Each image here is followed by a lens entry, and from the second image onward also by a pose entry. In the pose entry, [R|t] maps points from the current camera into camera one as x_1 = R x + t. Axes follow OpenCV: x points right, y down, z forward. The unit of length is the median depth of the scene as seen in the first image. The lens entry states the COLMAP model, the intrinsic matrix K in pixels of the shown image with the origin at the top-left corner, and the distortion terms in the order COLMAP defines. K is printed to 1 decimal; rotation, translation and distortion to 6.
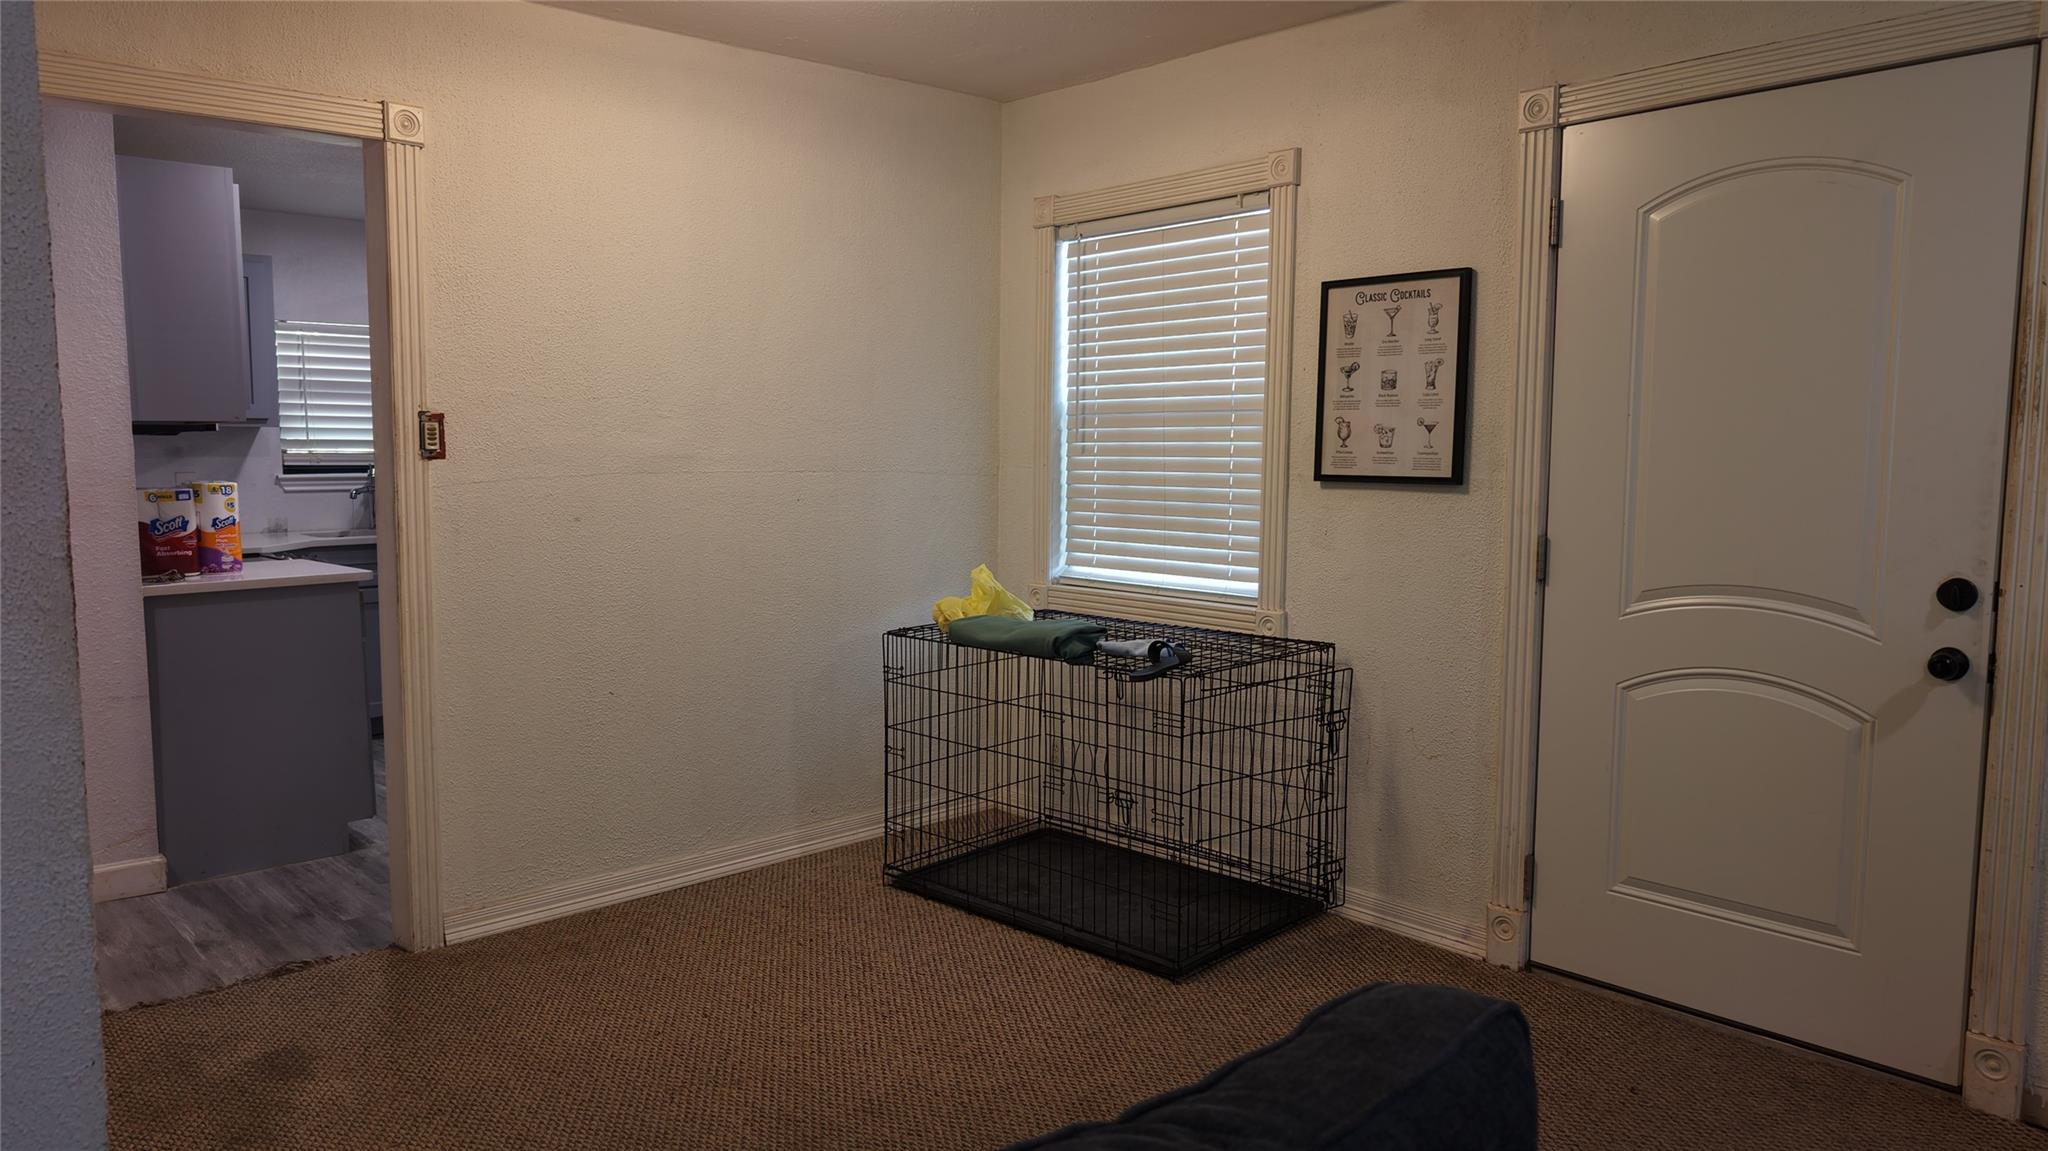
lens RADIAL K [[1372.0, 0, 1024.0], [0, 1372.0, 575.5], [0, 0, 1]] dist [0.002013, -0.004075]
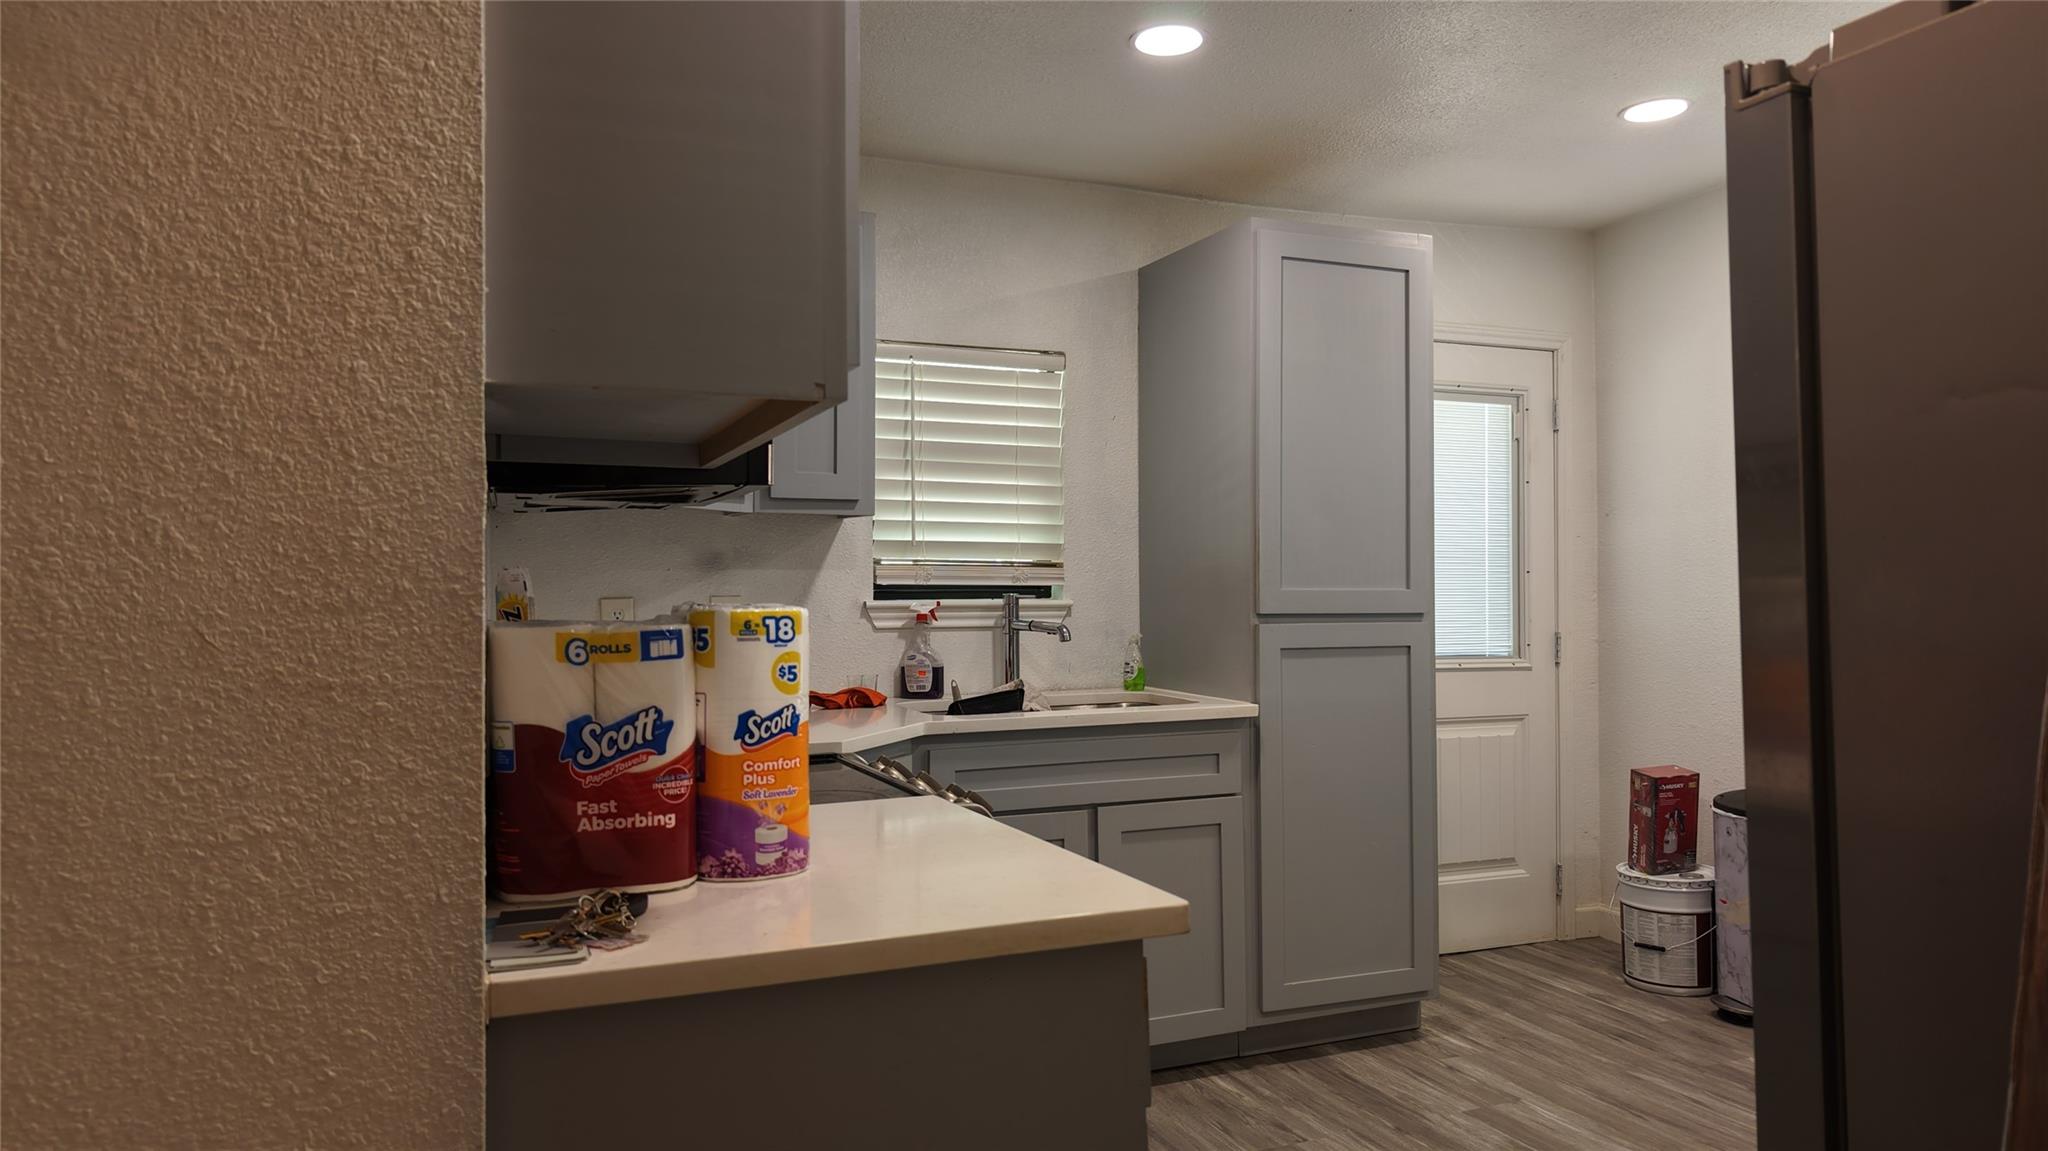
lens RADIAL K [[1294.3, 0, 1024.0], [0, 1294.3, 575.5], [0, 0, 1]] dist [0.003046, -0.000629]
pose [[0.939588, -0.002494, -0.342298, -0.415652], [-0.032589, 0.994779, -0.096704, -0.046680], [0.340752, 0.102017, 0.934602, 0.721842]]
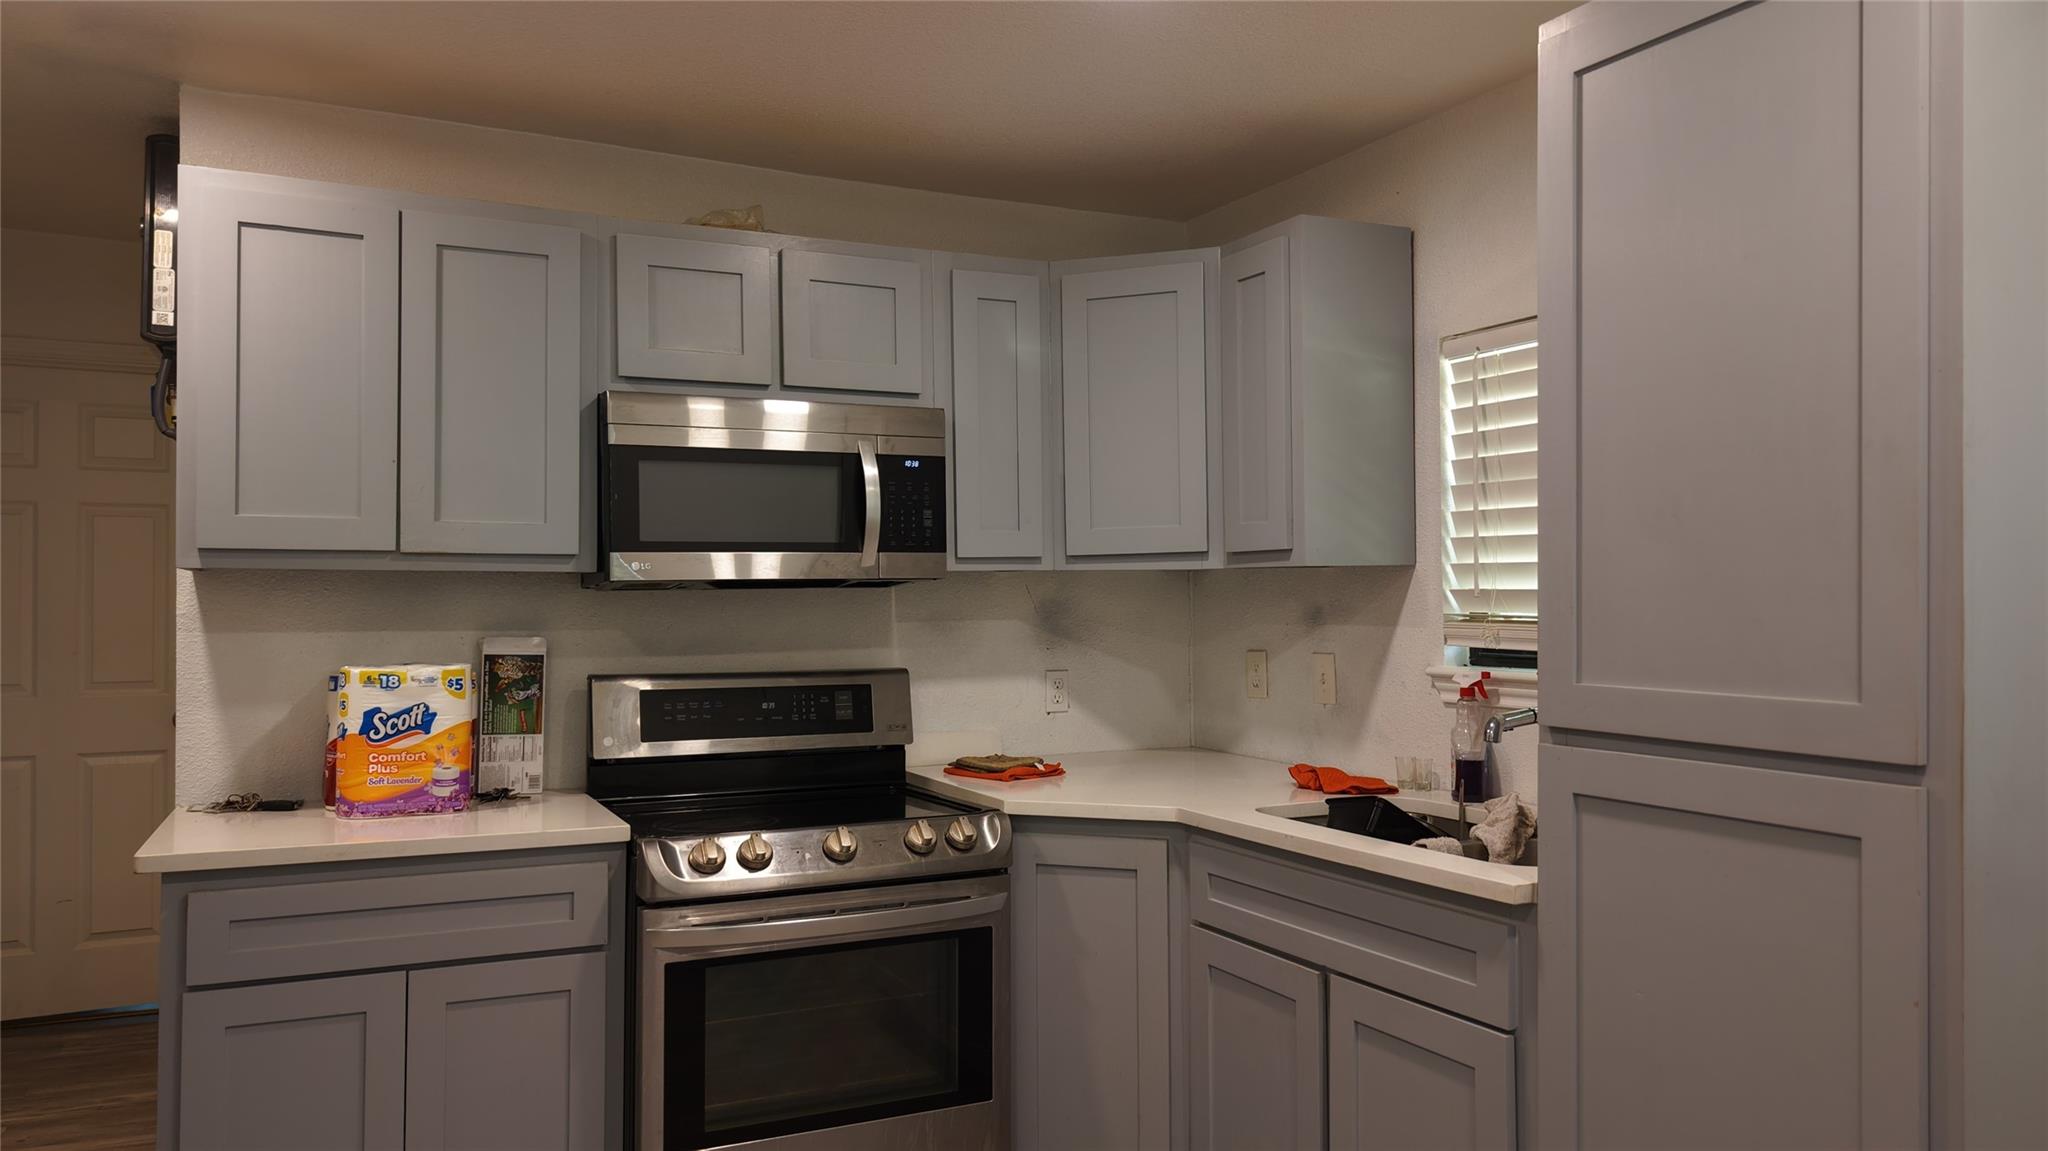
lens RADIAL K [[1372.0, 0, 1024.0], [0, 1372.0, 575.5], [0, 0, 1]] dist [0.002013, -0.004075]
pose [[-0.332595, -0.012097, -0.942992, -0.059133], [-0.081787, 0.996520, 0.016062, -0.145462], [0.939517, 0.082467, -0.332427, 1.478508]]
